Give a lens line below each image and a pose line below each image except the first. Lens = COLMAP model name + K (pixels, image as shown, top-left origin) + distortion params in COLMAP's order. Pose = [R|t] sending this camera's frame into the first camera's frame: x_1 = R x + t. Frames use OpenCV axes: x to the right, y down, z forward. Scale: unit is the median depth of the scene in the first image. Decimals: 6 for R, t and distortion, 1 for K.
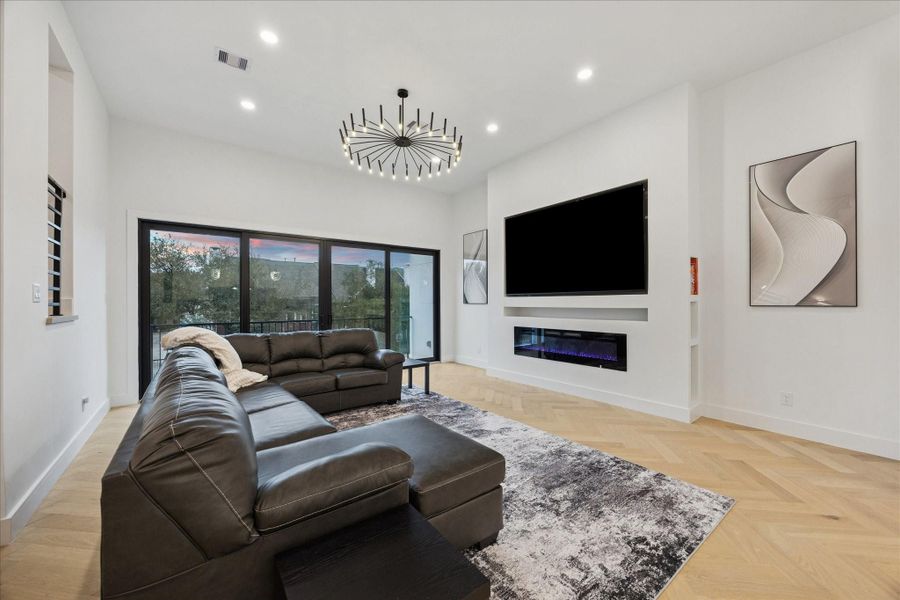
lens RADIAL K [[350.3, 0, 454.7], [0, 350.3, 299.7], [0, 0, 1]] dist [0.000350, 0.001135]
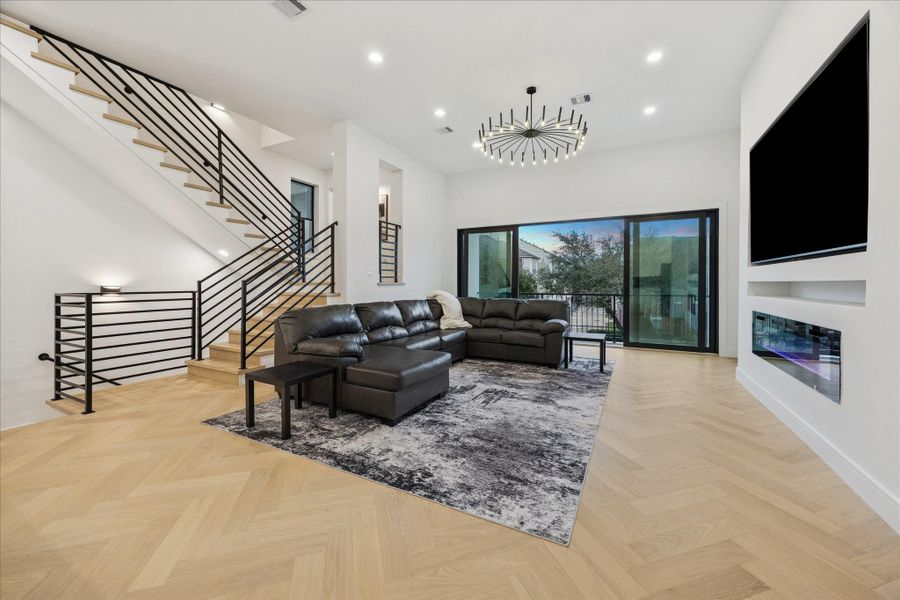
lens RADIAL K [[350.3, 0, 446.7], [0, 350.3, 283.1], [0, 0, 1]] dist [0.000350, 0.001135]
pose [[0.404457, 0.005649, -0.914540, 1.255625], [0.001262, 0.999977, 0.006735, 0.042825], [0.914556, -0.003878, 0.404440, 0.469877]]
